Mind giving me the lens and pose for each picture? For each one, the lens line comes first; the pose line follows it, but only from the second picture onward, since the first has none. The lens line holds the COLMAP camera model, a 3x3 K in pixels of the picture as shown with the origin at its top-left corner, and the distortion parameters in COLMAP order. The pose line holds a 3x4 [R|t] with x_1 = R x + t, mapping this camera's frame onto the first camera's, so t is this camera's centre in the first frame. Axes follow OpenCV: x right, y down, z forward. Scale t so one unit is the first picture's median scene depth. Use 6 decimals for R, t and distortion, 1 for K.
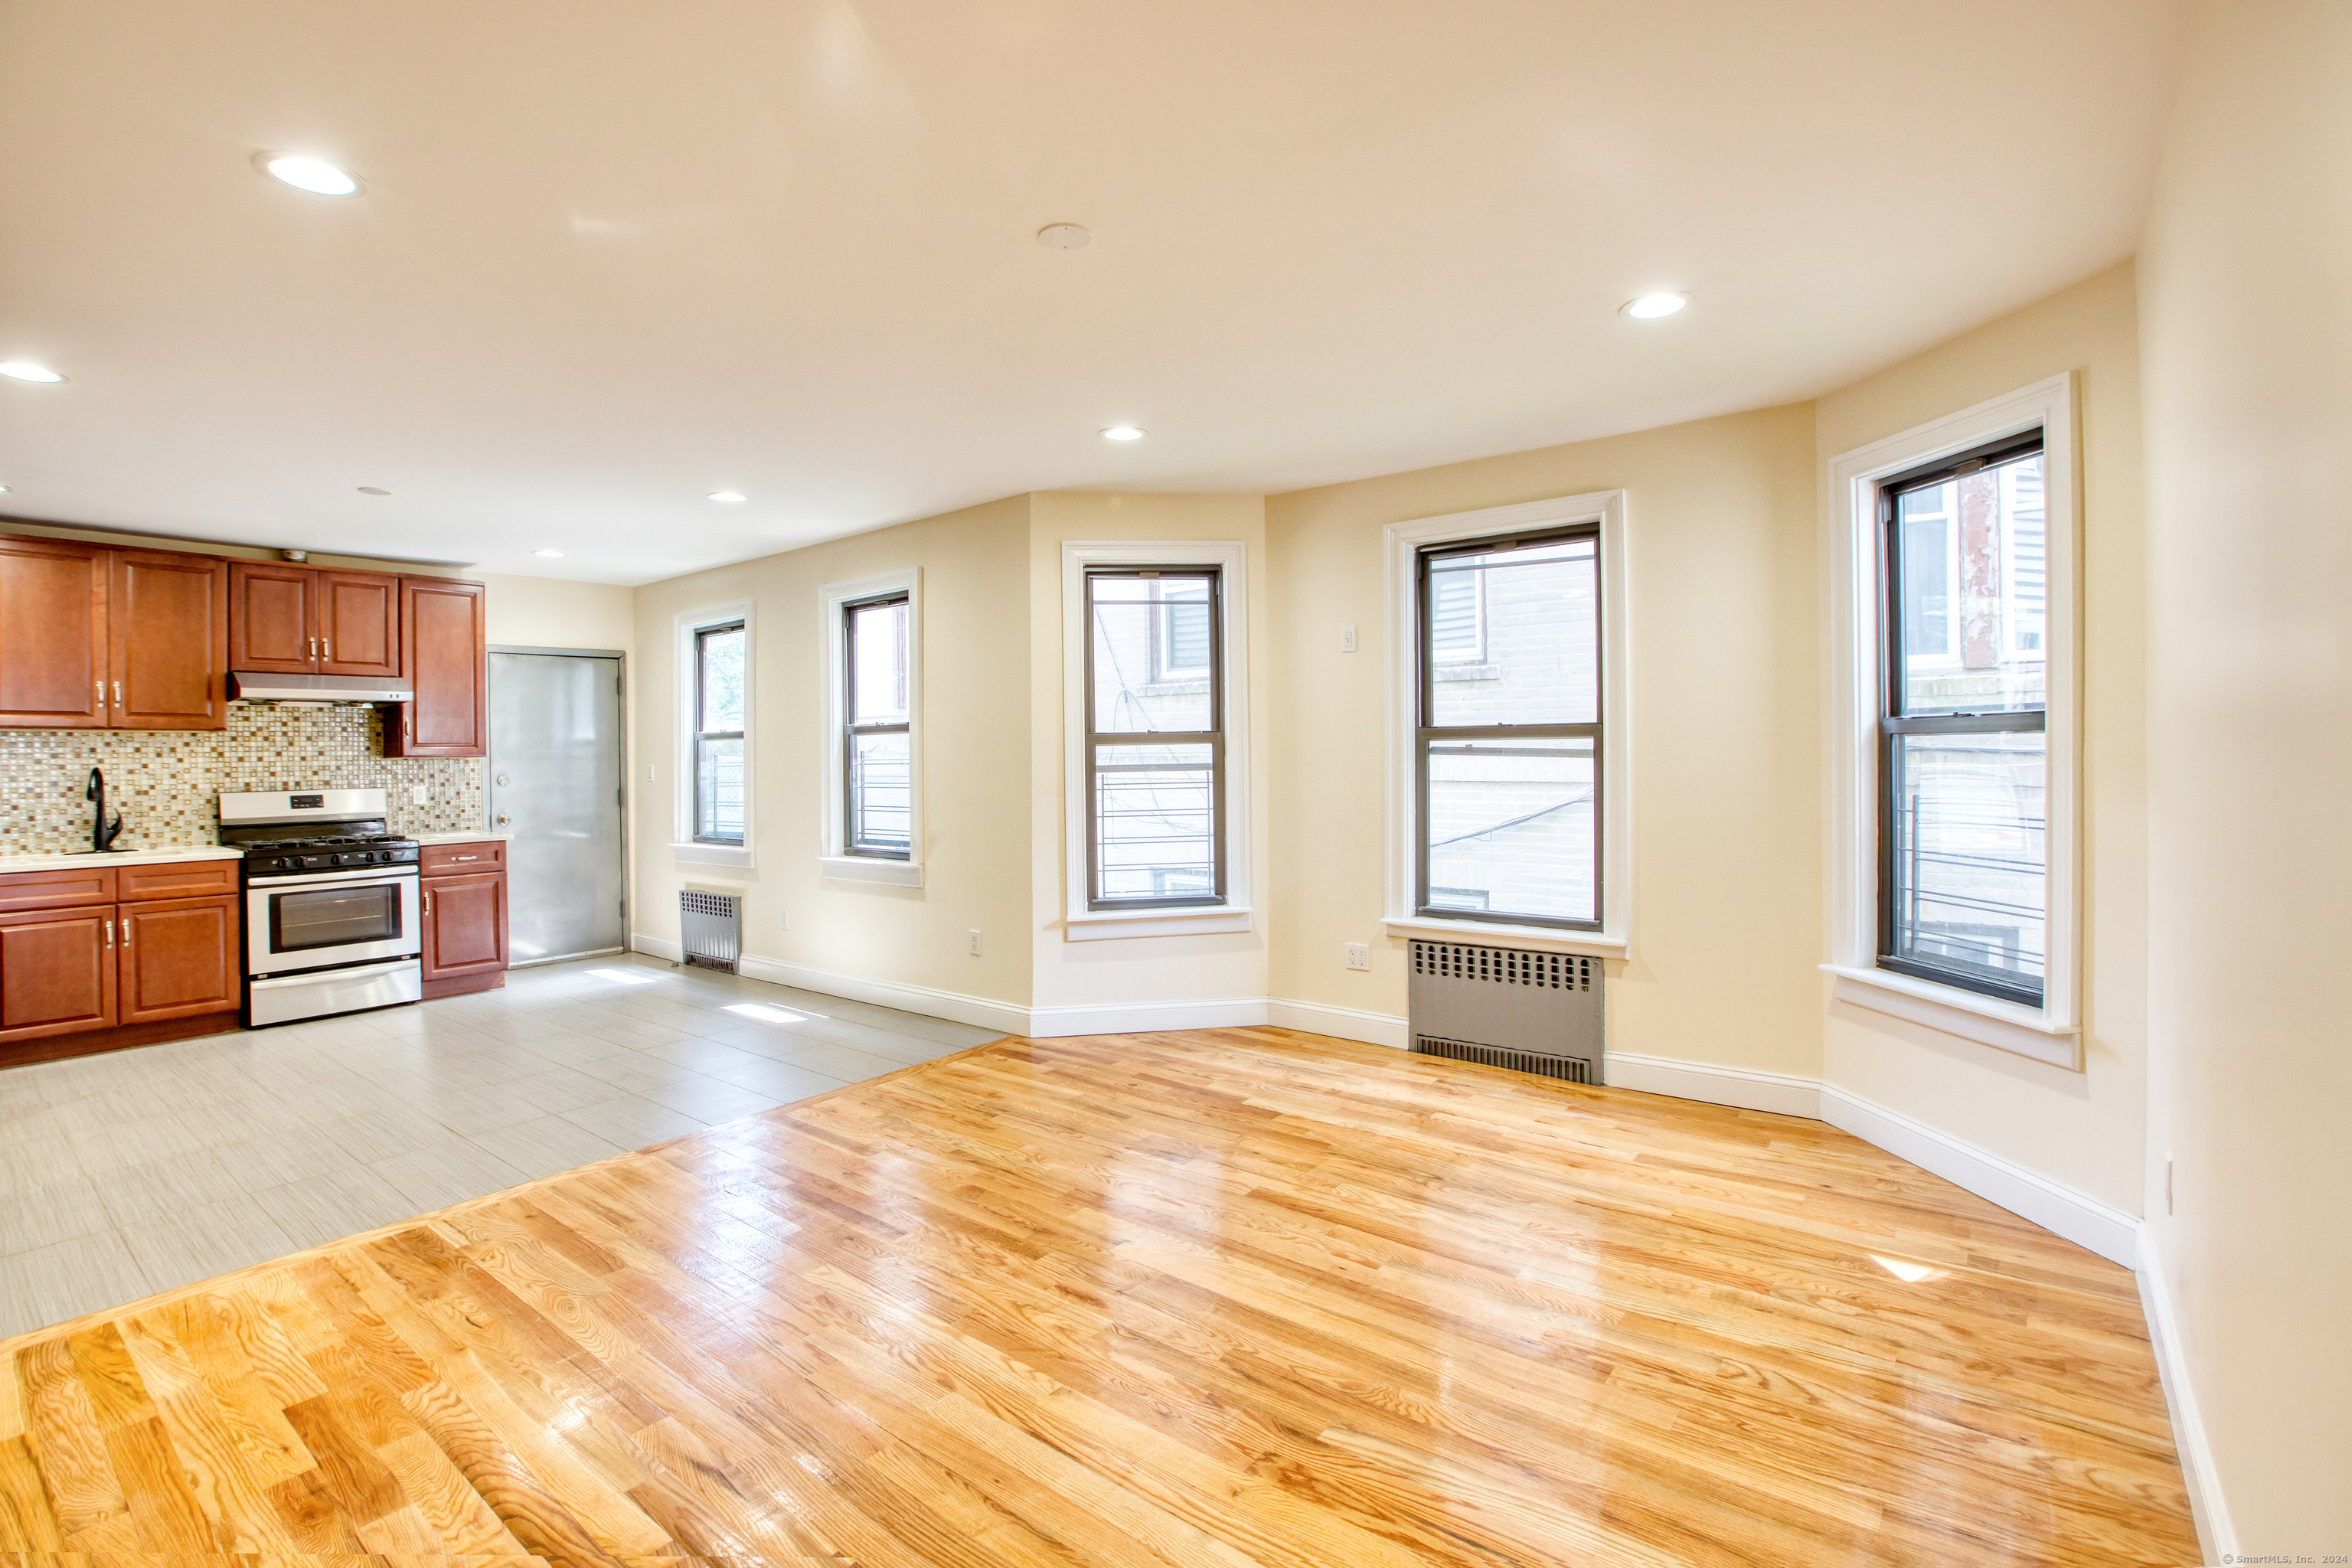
lens RADIAL K [[1071.7, 0, 1172.9], [0, 1071.7, 750.8], [0, 0, 1]] dist [-0.069848, 0.039521]
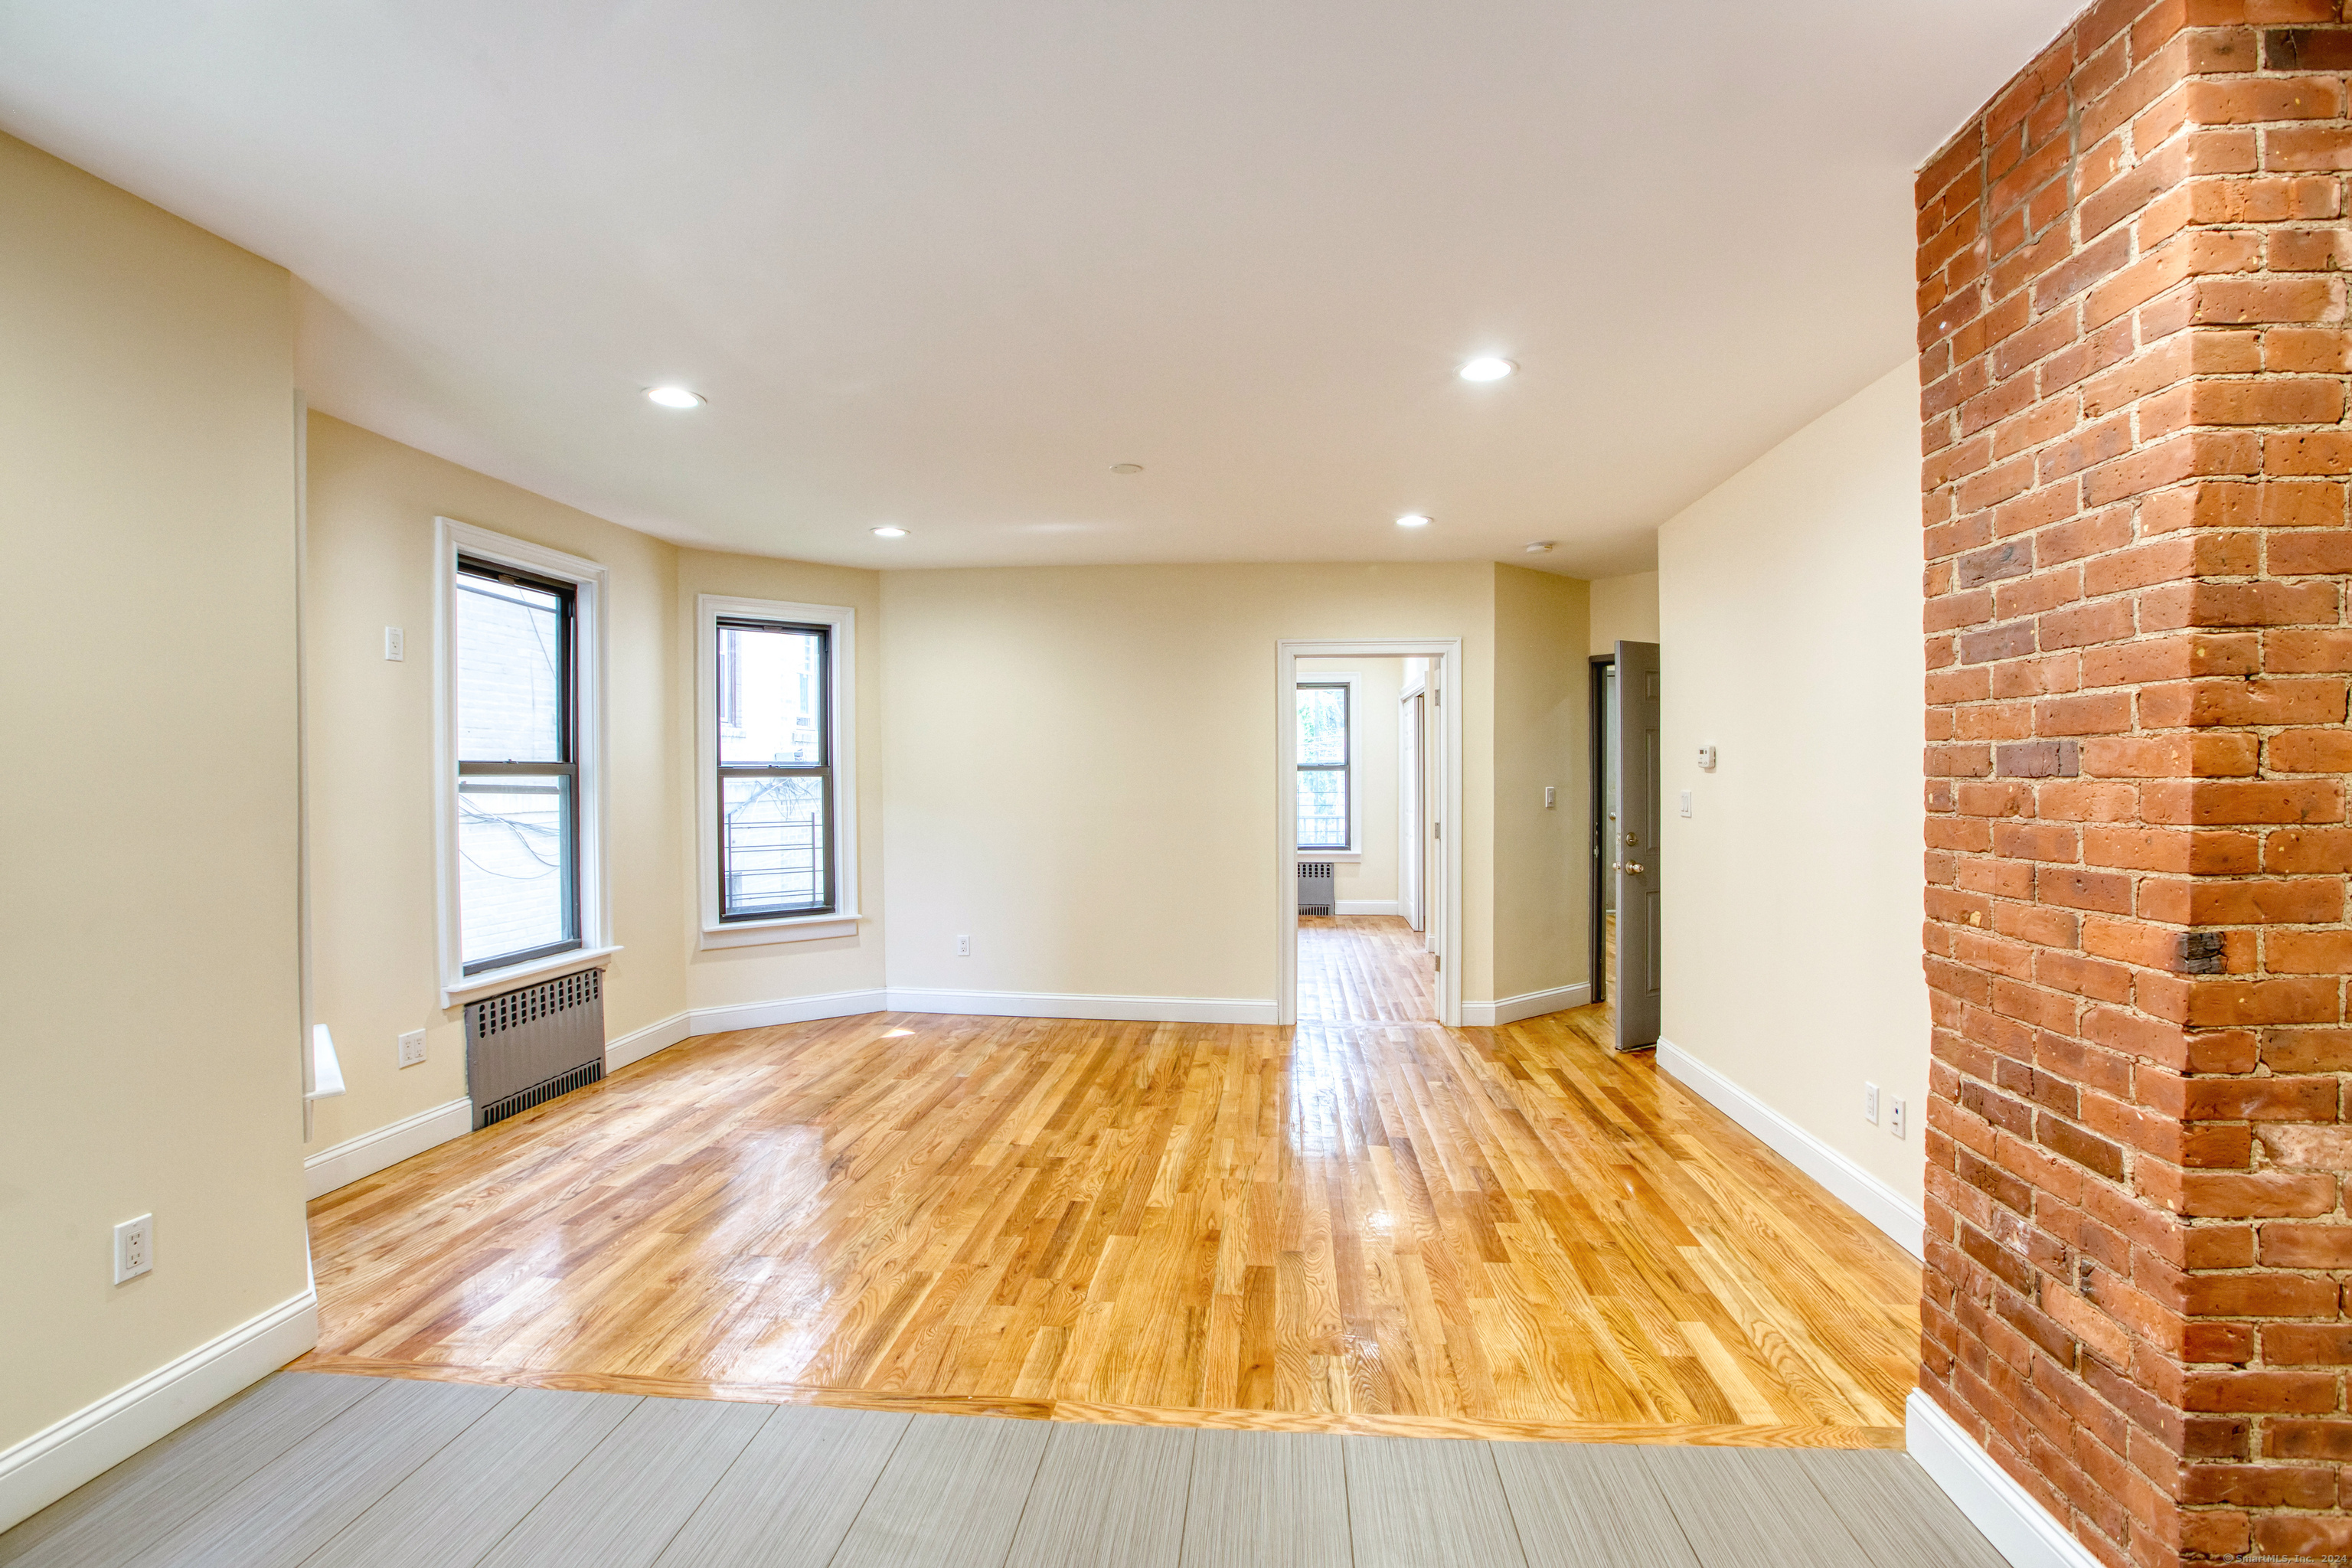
lens RADIAL K [[1088.2, 0, 1243.3], [0, 1088.2, 777.8], [0, 0, 1]] dist [-0.056024, 0.025828]
pose [[-0.580494, 0.016520, 0.814097, -0.808738], [0.013456, 0.999852, -0.010694, 0.009857], [-0.814153, 0.004747, -0.580631, 0.936509]]
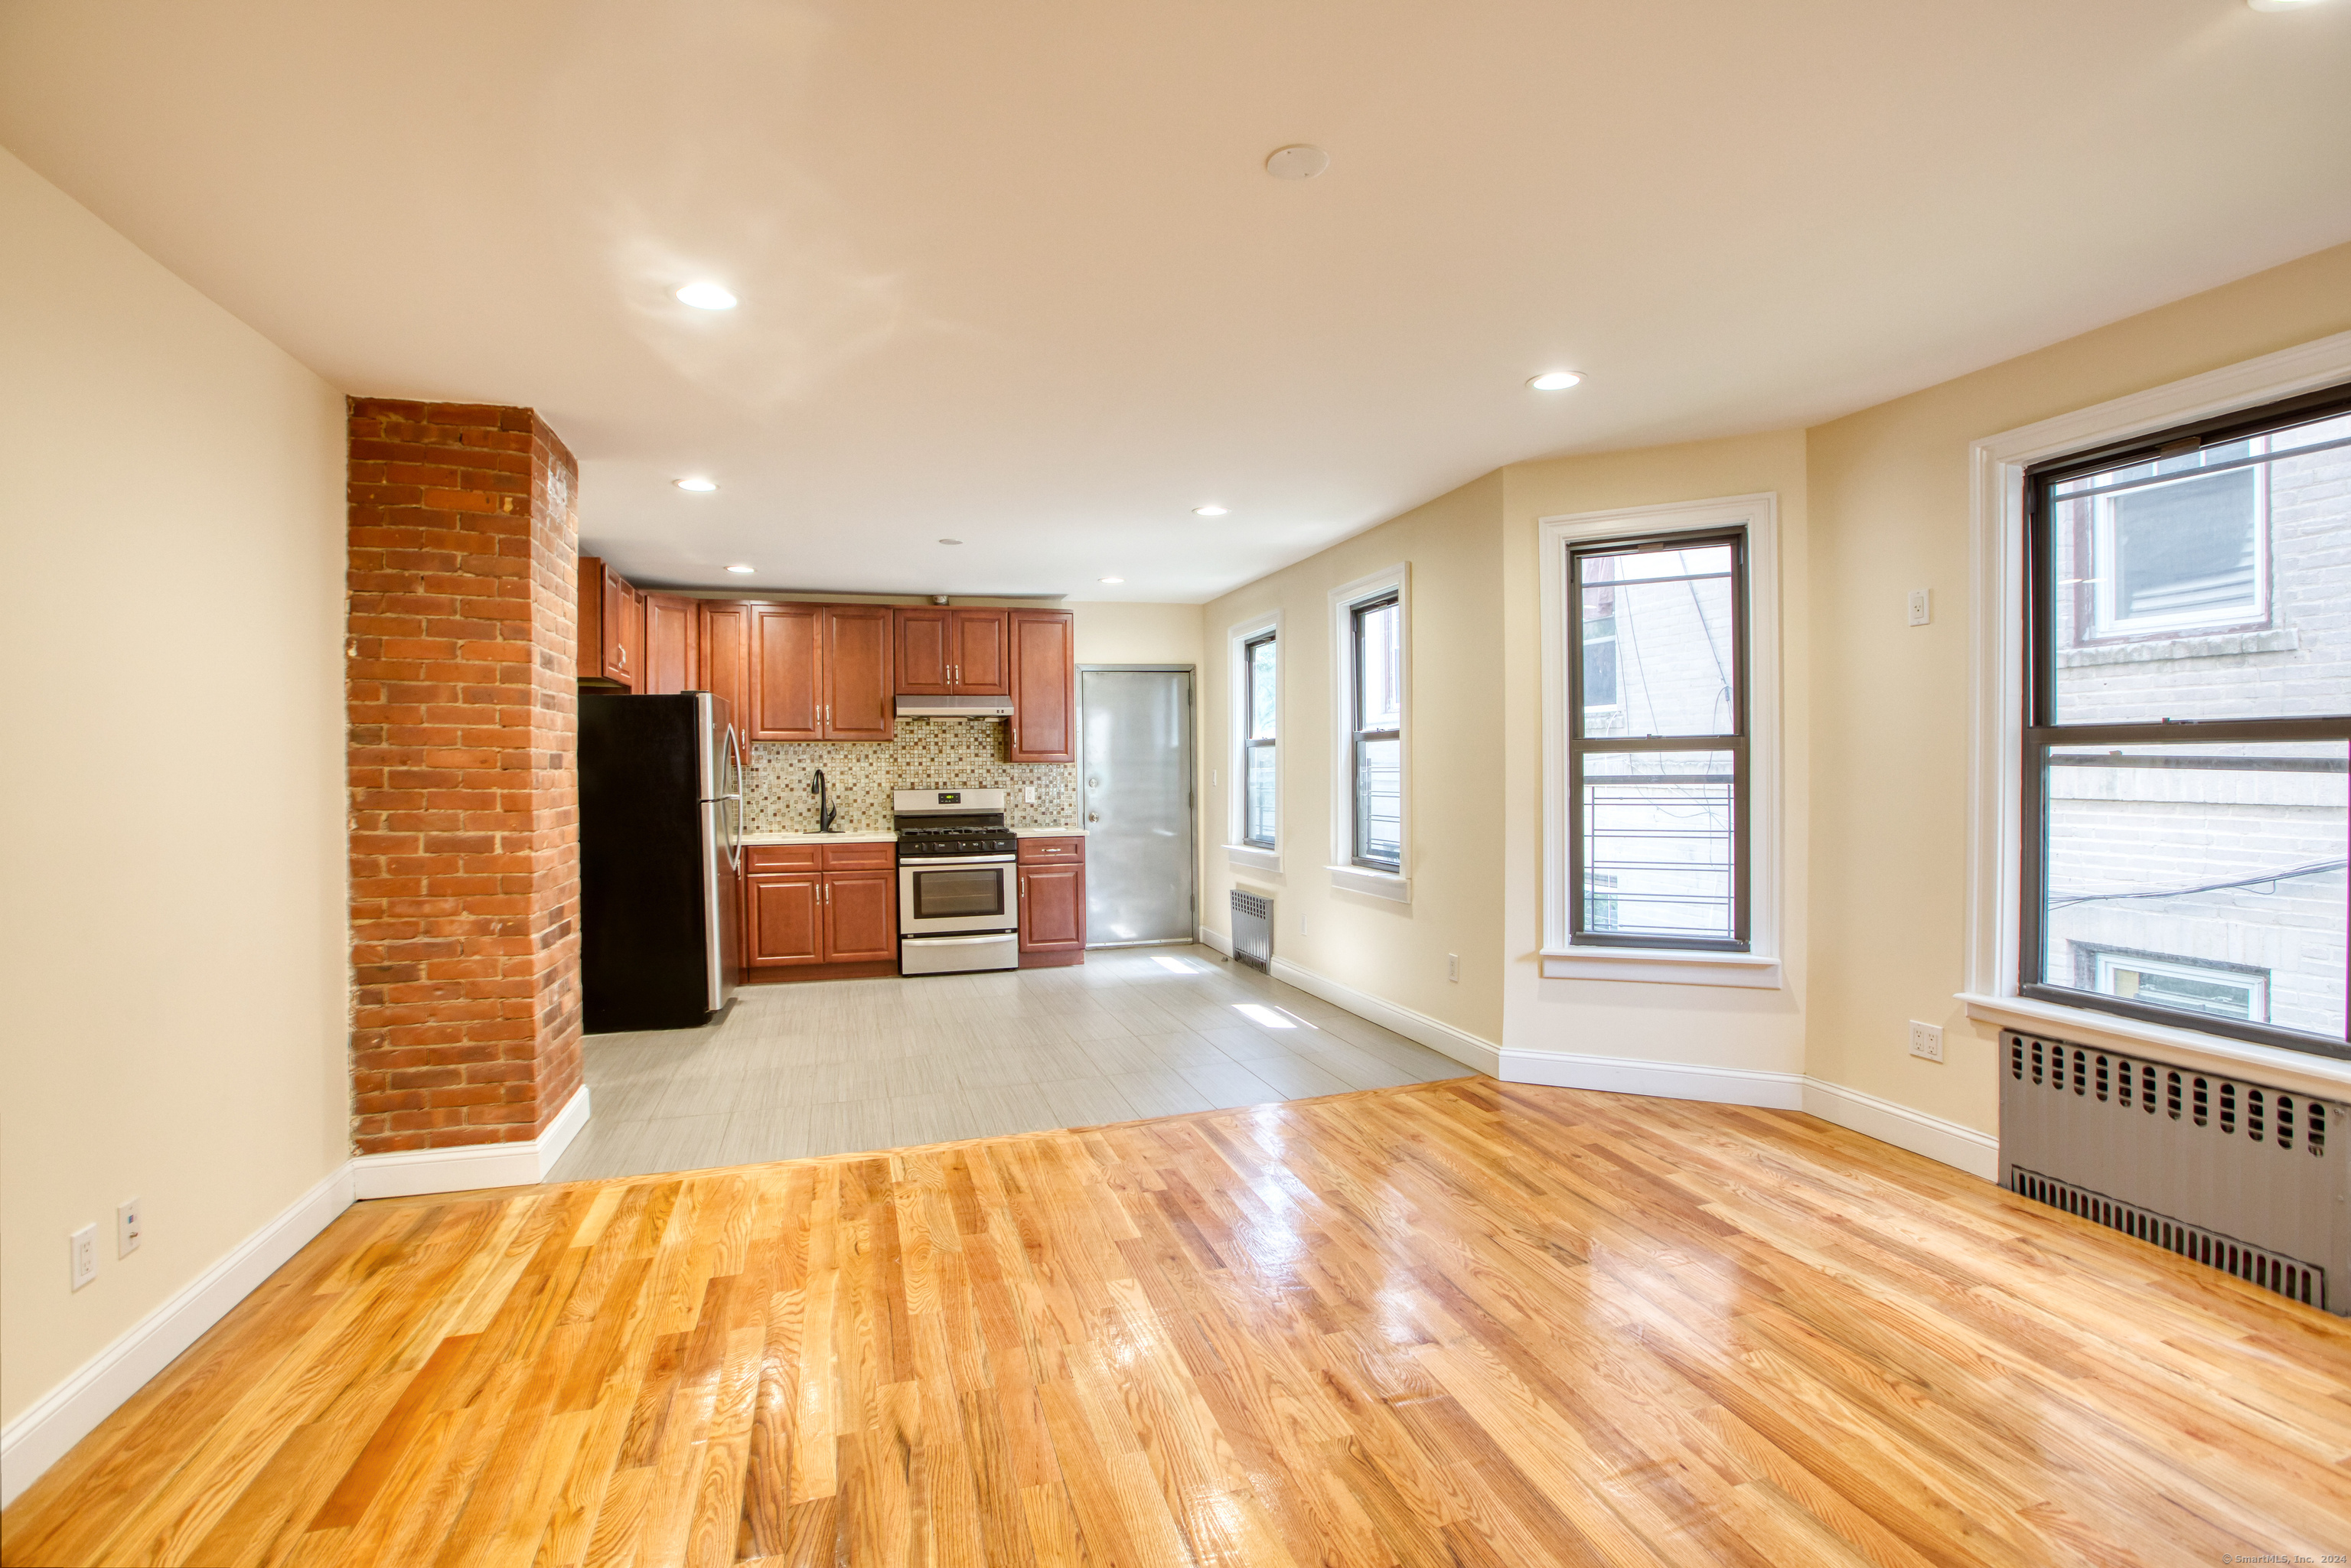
lens RADIAL K [[1089.9, 0, 1209.2], [0, 1089.9, 780.0], [0, 0, 1]] dist [-0.040620, 0.017515]
pose [[0.830203, 0.013170, -0.557306, 0.168681], [-0.000859, 0.999750, 0.022346, -0.002475], [0.557461, -0.018074, 0.830006, 0.115951]]
